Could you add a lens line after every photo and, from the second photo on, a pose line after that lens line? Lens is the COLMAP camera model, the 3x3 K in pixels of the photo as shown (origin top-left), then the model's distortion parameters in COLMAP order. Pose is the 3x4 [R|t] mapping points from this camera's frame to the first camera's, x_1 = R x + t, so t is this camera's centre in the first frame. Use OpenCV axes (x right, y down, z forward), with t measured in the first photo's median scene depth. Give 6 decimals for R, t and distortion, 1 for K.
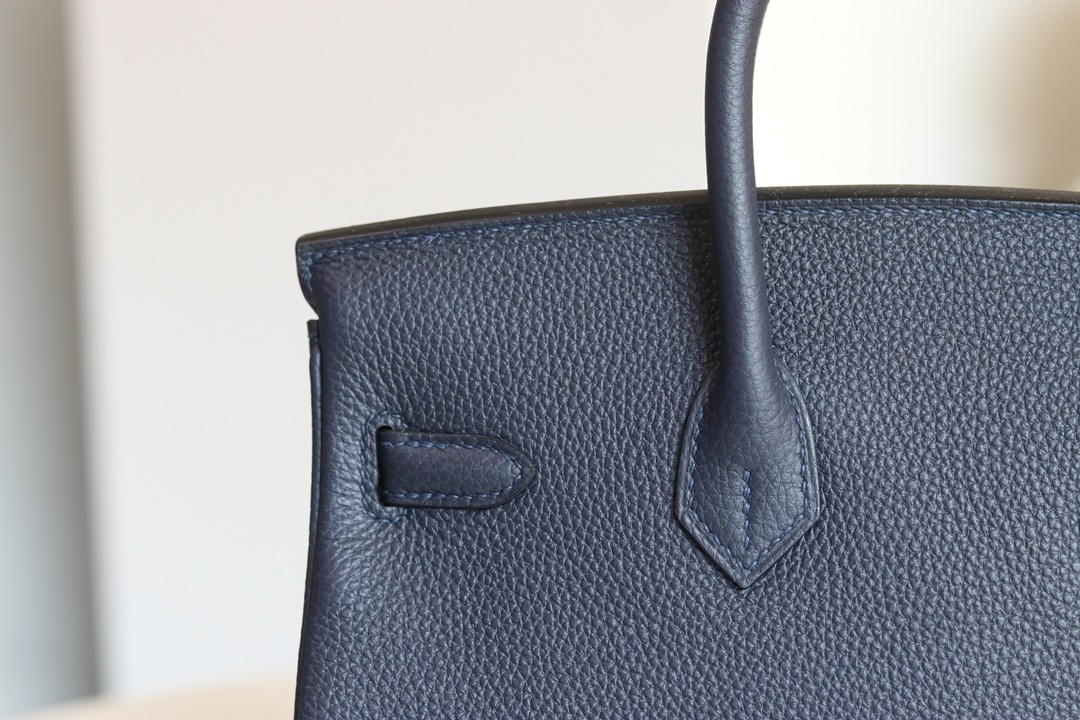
lens RADIAL K [[2541.2, 0, 540.1], [0, 2541.2, 359.9], [0, 0, 1]] dist [-0.196319, 0.000000]
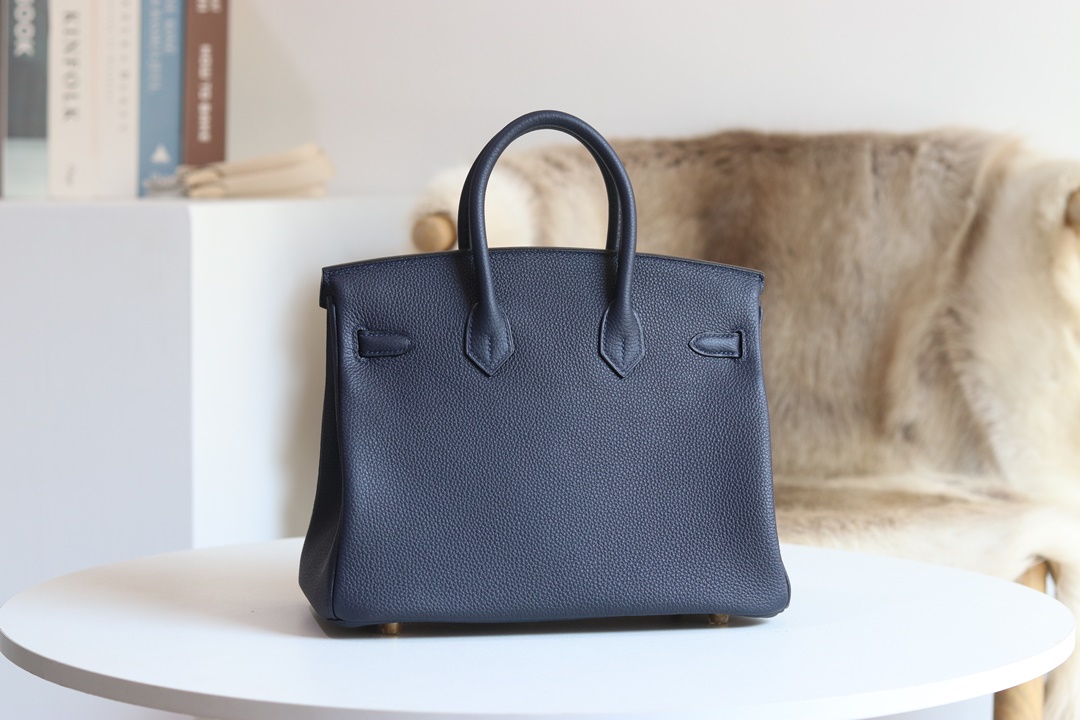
lens RADIAL K [[2541.2, 0, 539.9], [0, 2541.2, 359.7], [0, 0, 1]] dist [-0.196319, 0.000000]
pose [[0.948942, -0.004313, 0.315422, -0.787249], [0.059016, 0.984679, -0.164085, 0.551838], [-0.309882, 0.174323, 0.934658, -1.766201]]
